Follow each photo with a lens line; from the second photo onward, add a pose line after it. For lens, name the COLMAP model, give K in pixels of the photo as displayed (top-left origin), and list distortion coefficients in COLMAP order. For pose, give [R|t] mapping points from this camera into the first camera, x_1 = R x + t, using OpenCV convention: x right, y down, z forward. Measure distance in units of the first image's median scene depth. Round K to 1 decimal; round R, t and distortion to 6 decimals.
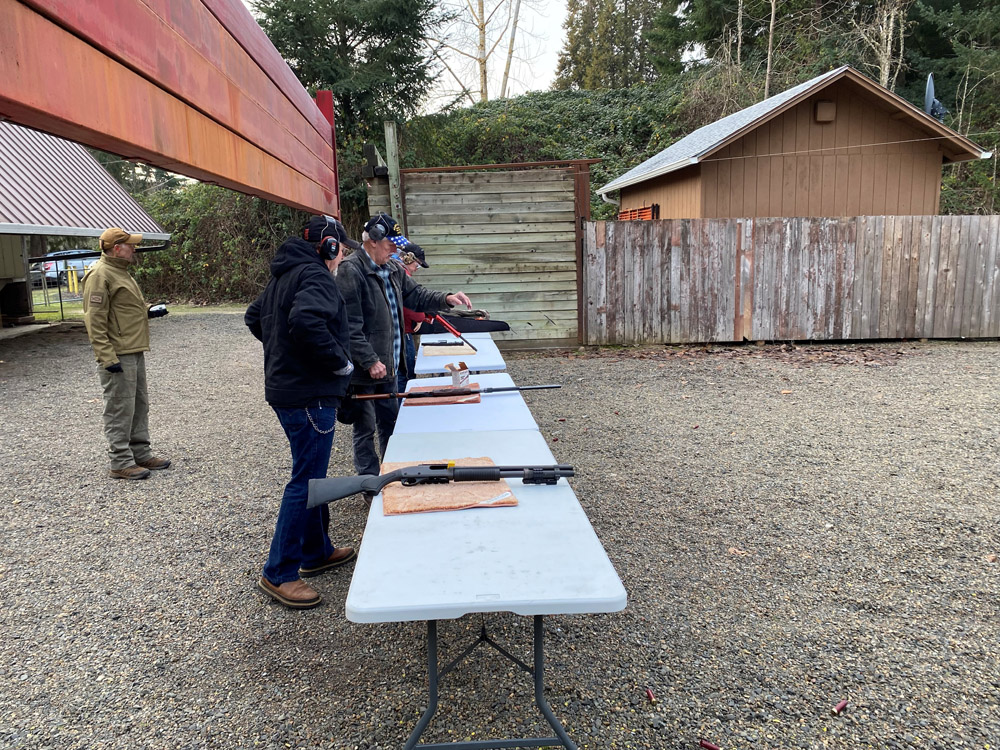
lens RADIAL K [[764.7, 0, 500.2], [0, 764.7, 372.1], [0, 0, 1]] dist [0.061326, -0.069698]
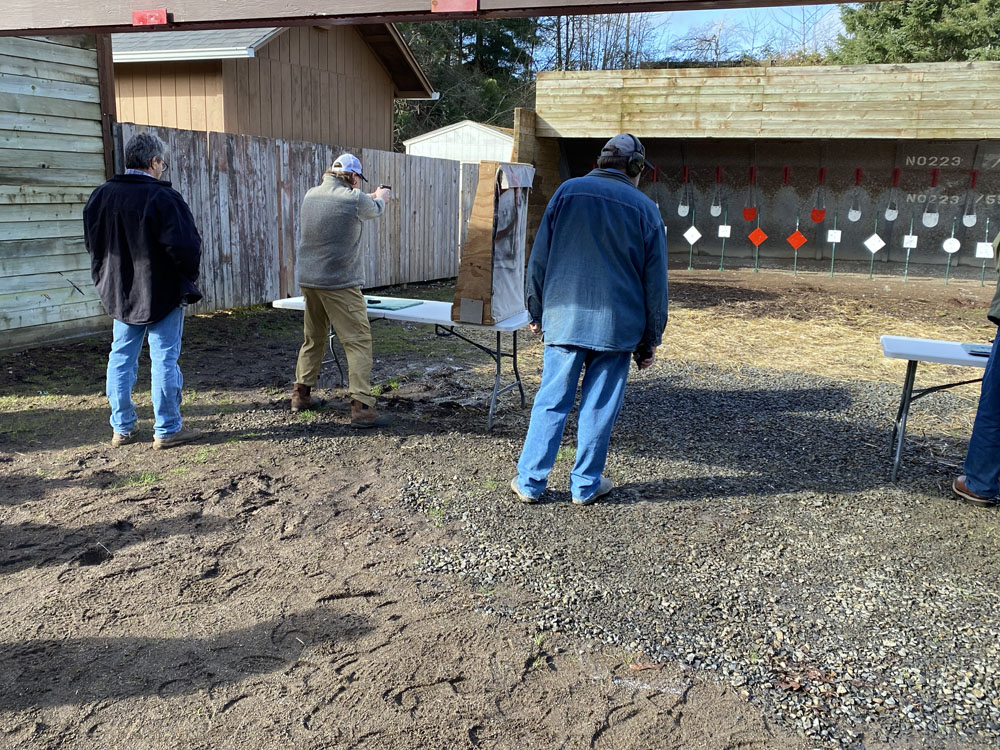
lens RADIAL K [[898.6, 0, 489.9], [0, 898.6, 363.8], [0, 0, 1]] dist [0.117234, -0.238225]
pose [[0.463182, -0.136710, 0.875655, -0.405190], [0.106394, 0.989463, 0.098200, -0.044826], [-0.879854, 0.047680, 0.472847, 0.395616]]
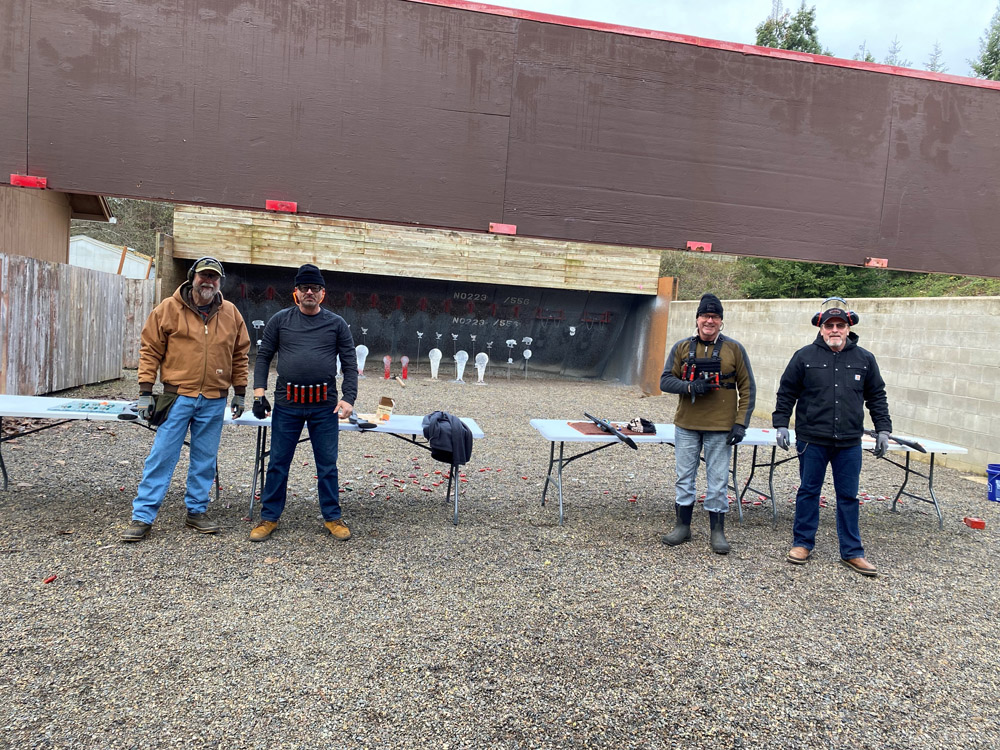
lens RADIAL K [[764.7, 0, 513.2], [0, 764.7, 368.4], [0, 0, 1]] dist [0.061326, -0.069698]
pose [[-0.123108, -0.045963, 0.991328, -0.562591], [0.098191, 0.993461, 0.058256, -0.072236], [-0.987524, 0.104512, -0.117790, 0.569508]]
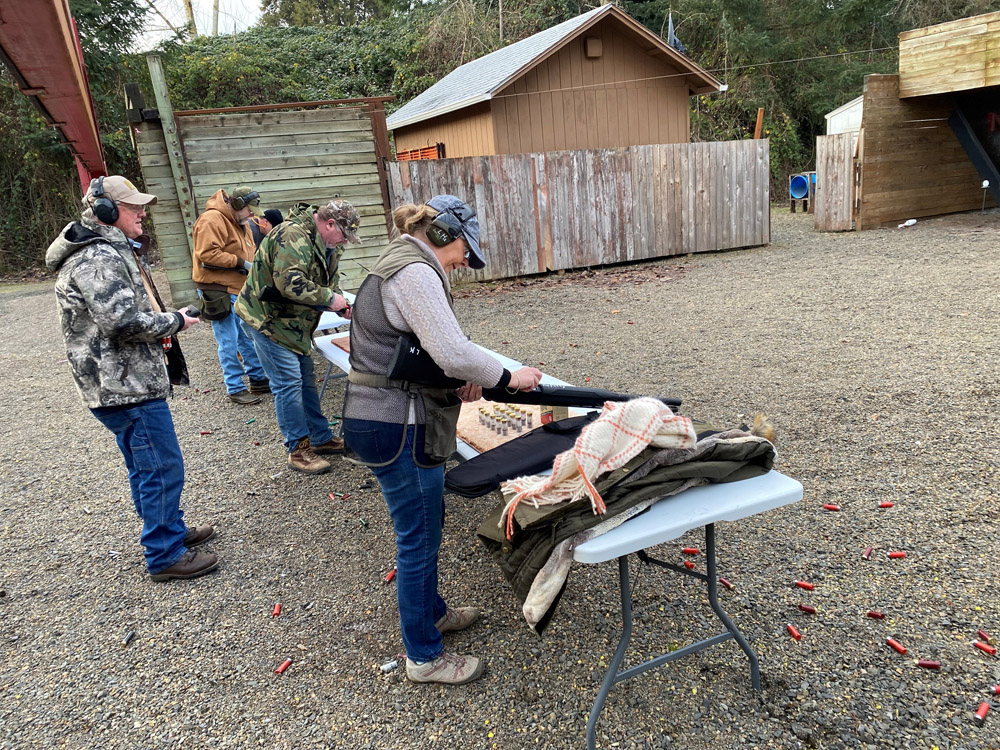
lens RADIAL K [[764.7, 0, 510.4], [0, 764.7, 370.7], [0, 0, 1]] dist [0.061326, -0.069698]
pose [[0.929952, -0.140381, 0.339826, -0.108673], [0.118500, 0.989359, 0.084419, -0.000291], [-0.348061, -0.038236, 0.936692, 0.028400]]
